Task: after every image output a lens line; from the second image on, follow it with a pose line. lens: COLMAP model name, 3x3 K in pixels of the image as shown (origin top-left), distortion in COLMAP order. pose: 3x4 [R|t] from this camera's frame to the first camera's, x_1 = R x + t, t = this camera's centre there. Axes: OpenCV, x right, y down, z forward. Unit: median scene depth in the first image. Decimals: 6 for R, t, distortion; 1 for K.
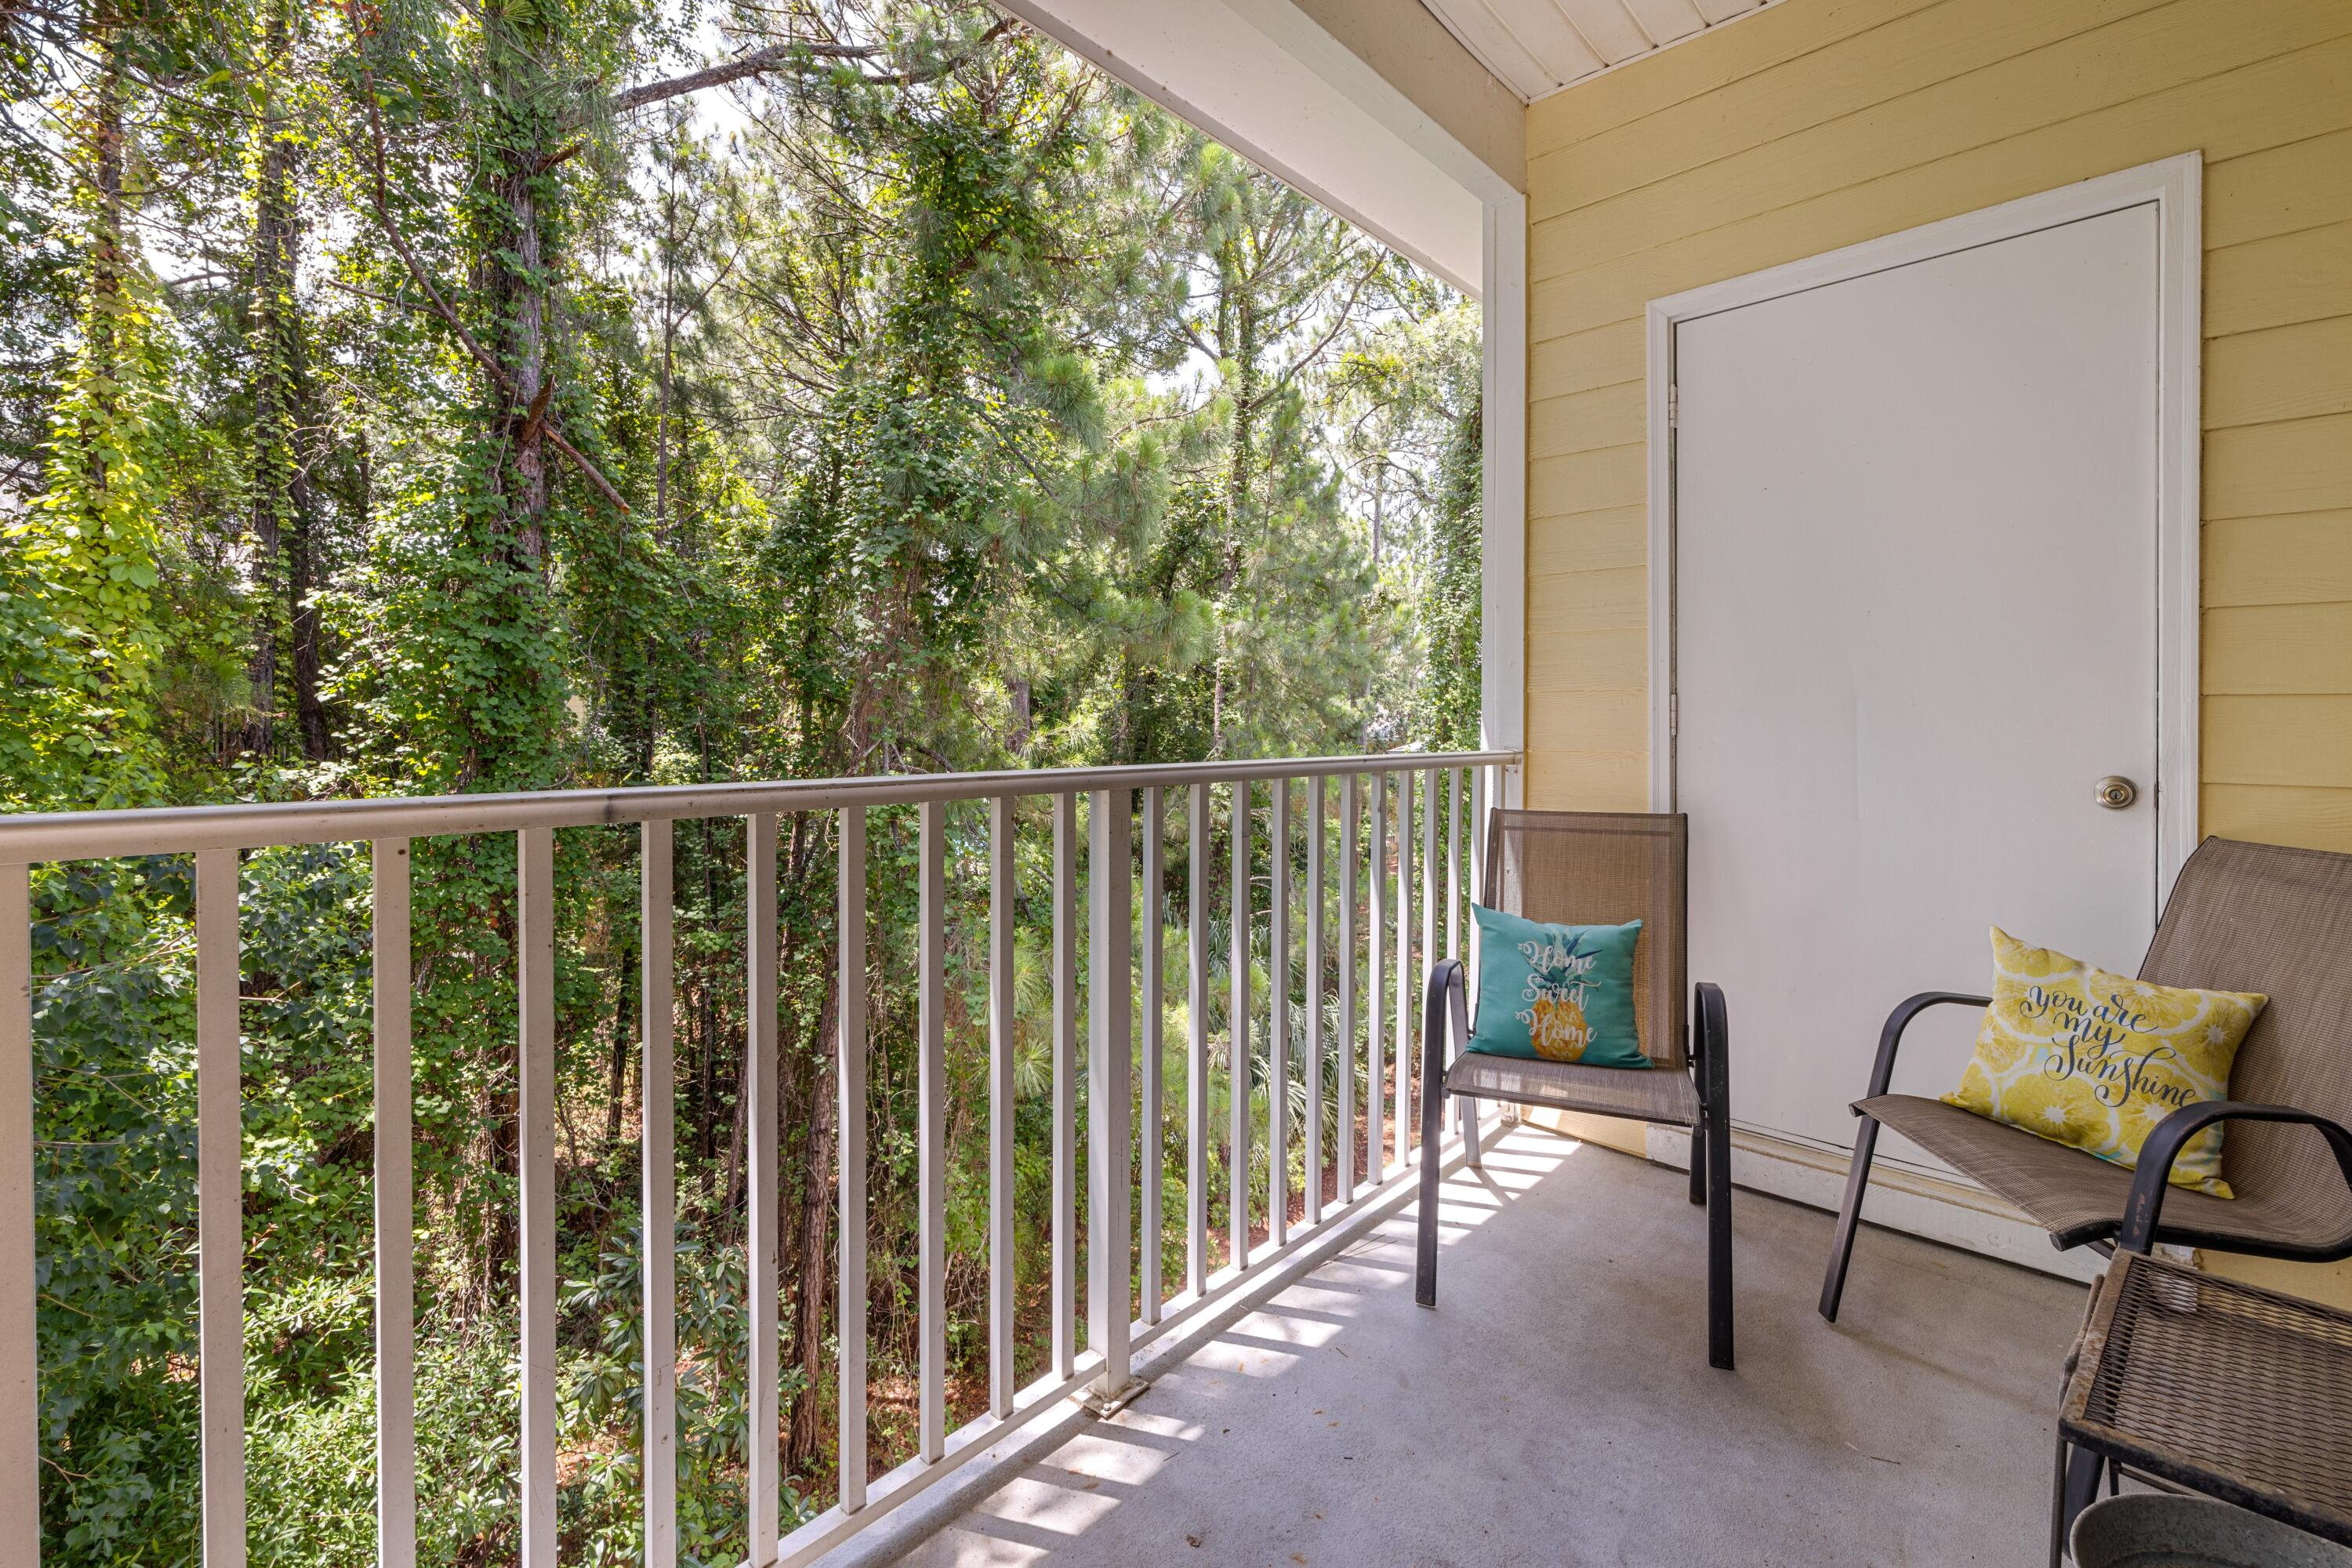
lens RADIAL K [[972.6, 0, 1183.4], [0, 972.6, 728.9], [0, 0, 1]] dist [-0.002525, 0.000212]
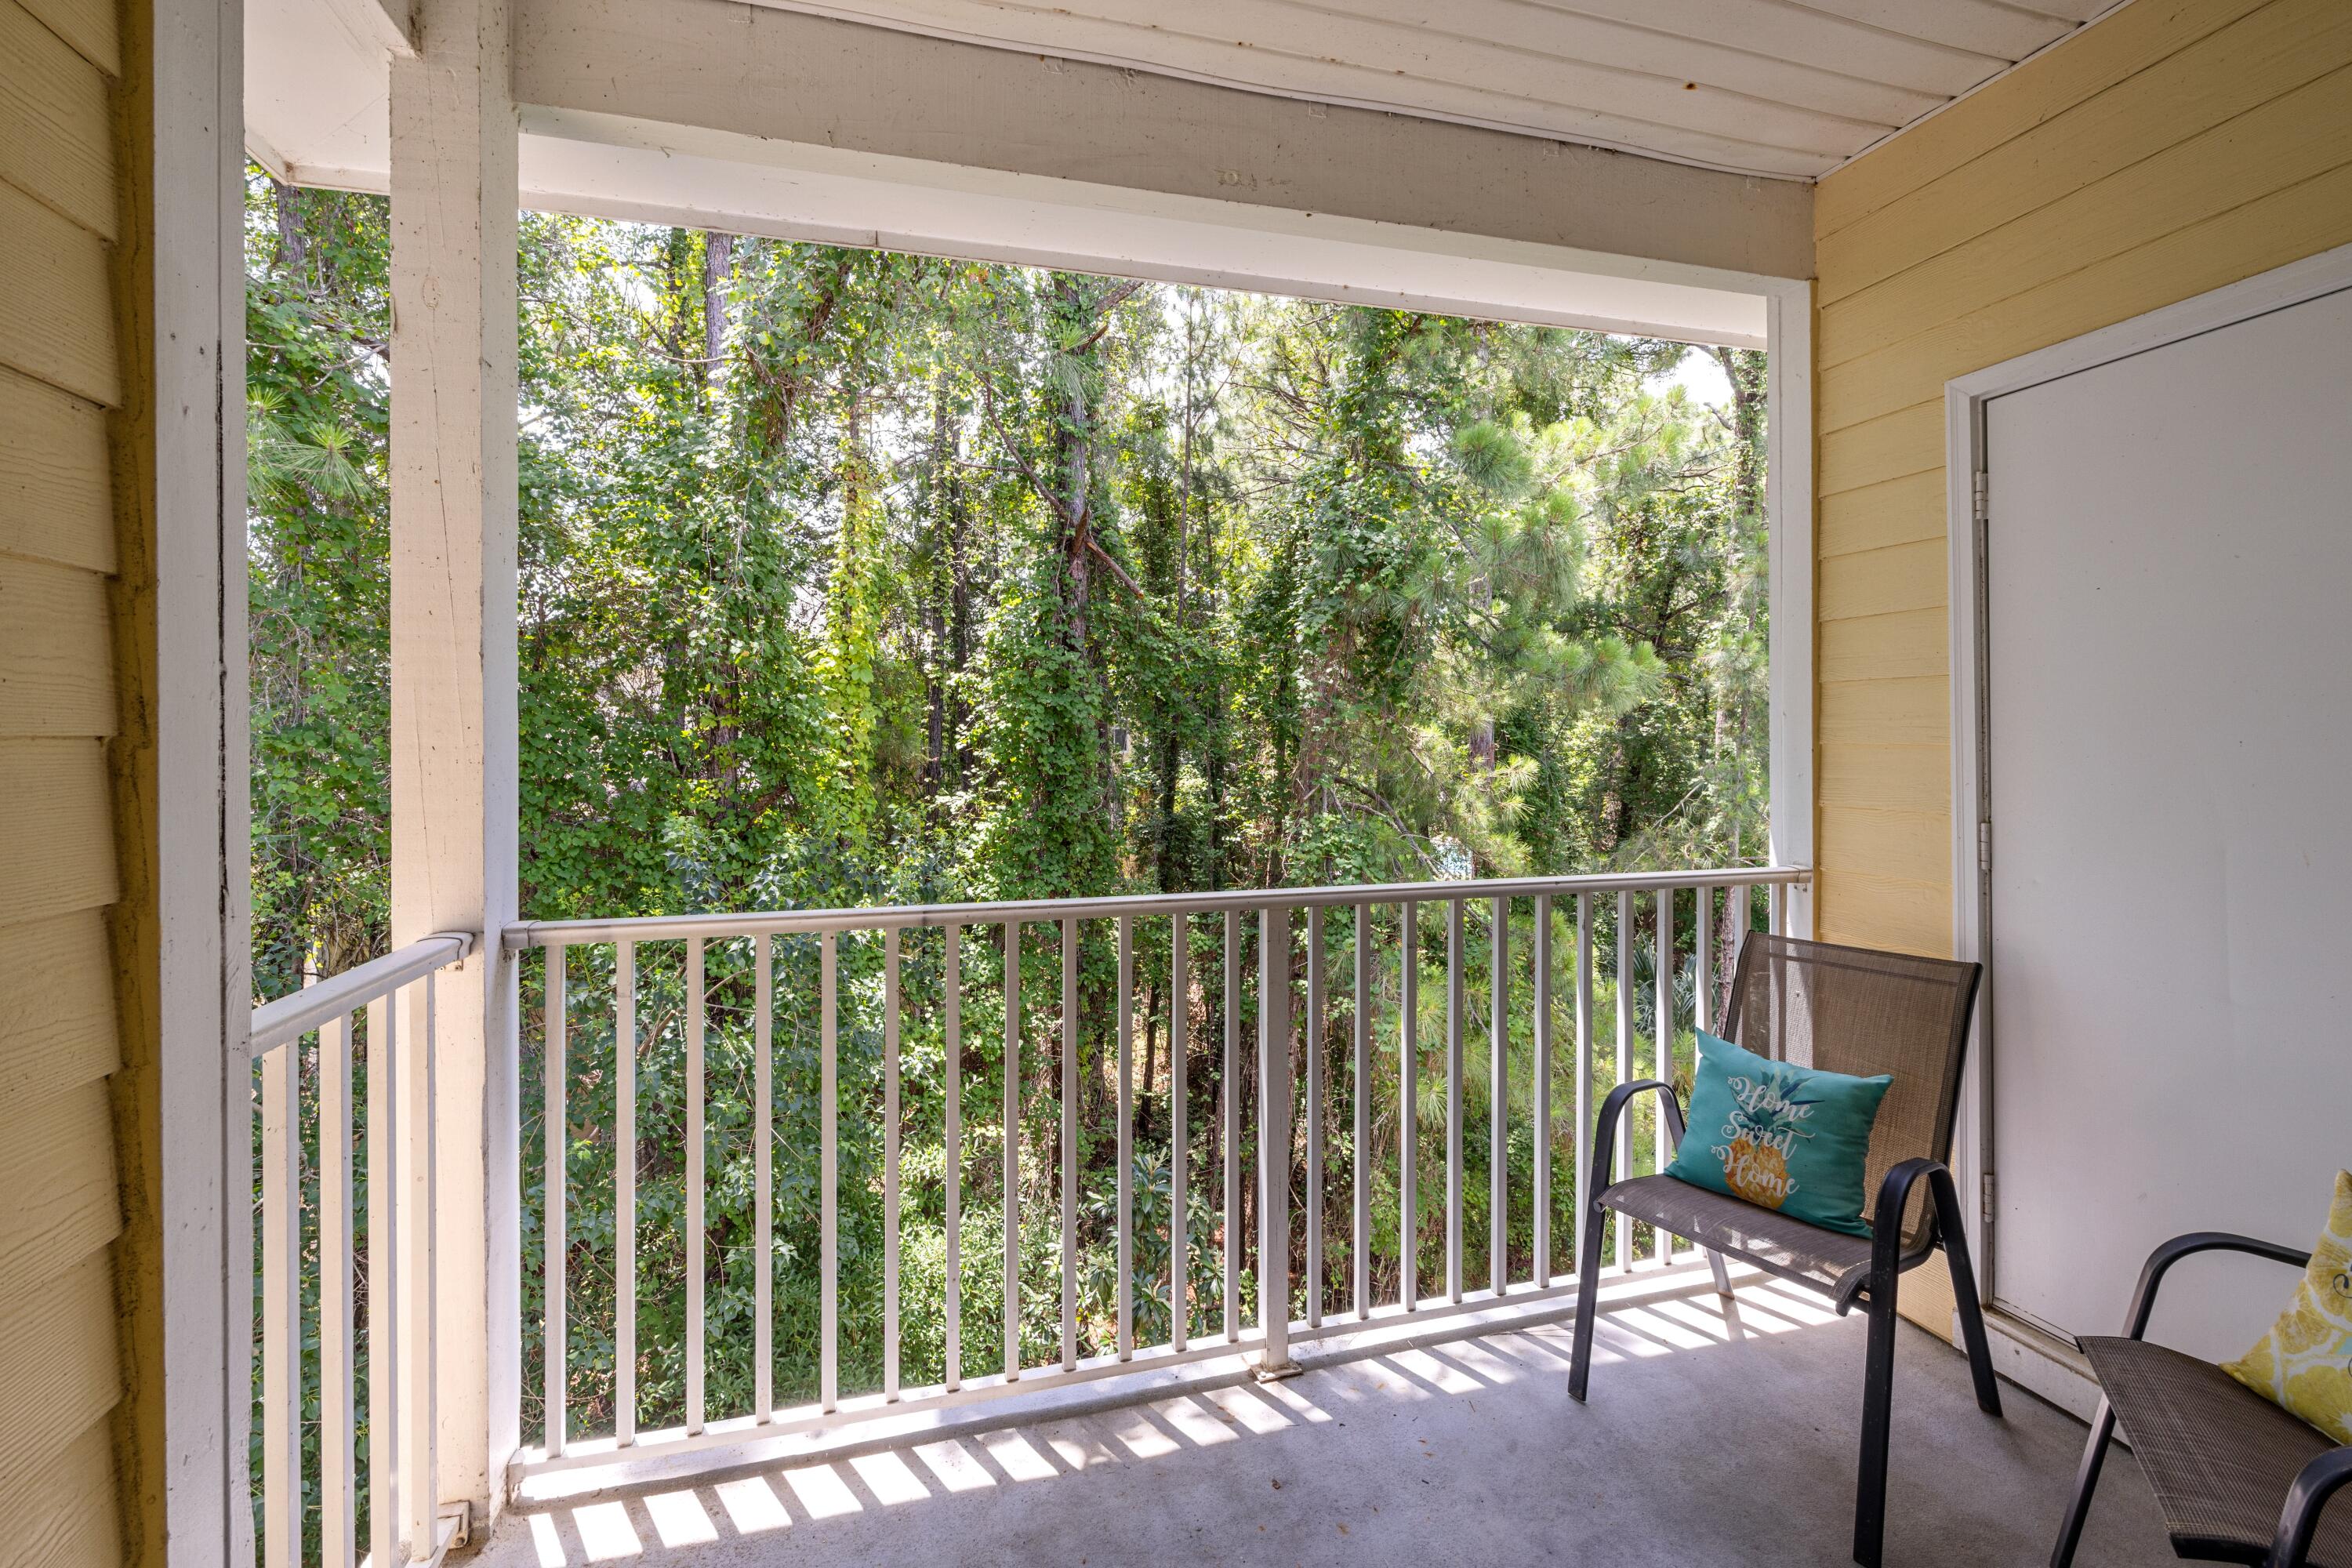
lens RADIAL K [[972.6, 0, 1180.5], [0, 972.6, 712.6], [0, 0, 1]] dist [-0.002525, 0.000212]
pose [[0.848233, -0.010199, -0.529525, 0.165673], [0.001342, 0.999853, -0.017107, -0.056867], [0.529621, 0.013800, 0.848122, -0.061372]]
